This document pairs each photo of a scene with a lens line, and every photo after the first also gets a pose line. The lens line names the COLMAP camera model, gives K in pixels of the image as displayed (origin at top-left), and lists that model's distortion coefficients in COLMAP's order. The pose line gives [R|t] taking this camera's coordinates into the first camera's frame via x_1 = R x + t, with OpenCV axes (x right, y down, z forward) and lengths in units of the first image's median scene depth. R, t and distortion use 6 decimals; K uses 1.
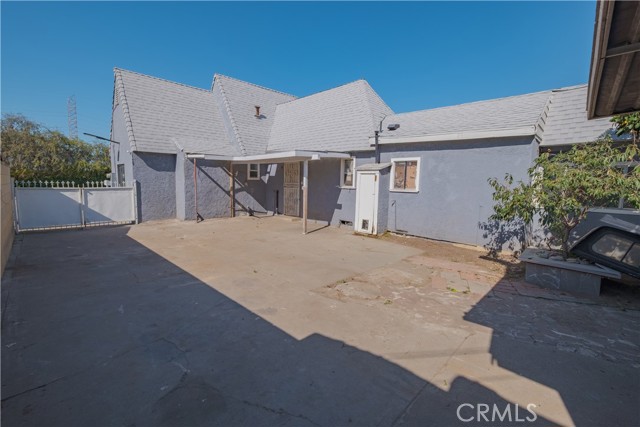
lens RADIAL K [[278.7, 0, 318.3], [0, 278.7, 208.0], [0, 0, 1]] dist [-0.001807, -0.000174]
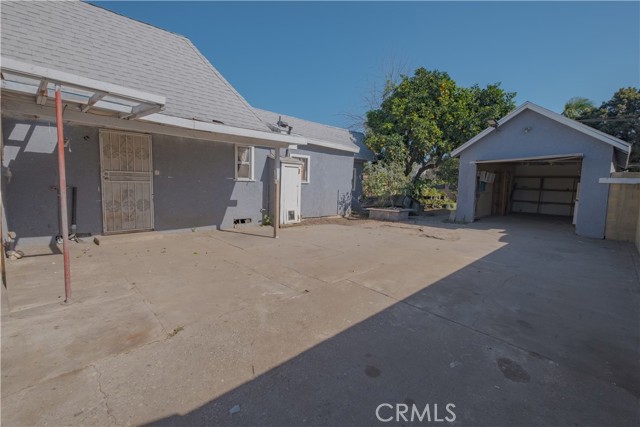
lens RADIAL K [[278.7, 0, 318.3], [0, 278.7, 208.0], [0, 0, 1]] dist [-0.001807, -0.000174]
pose [[0.029756, -0.108026, 0.993703, -0.776458], [0.070429, 0.991899, 0.105721, -0.064114], [-0.997073, 0.066840, 0.037123, 0.769816]]
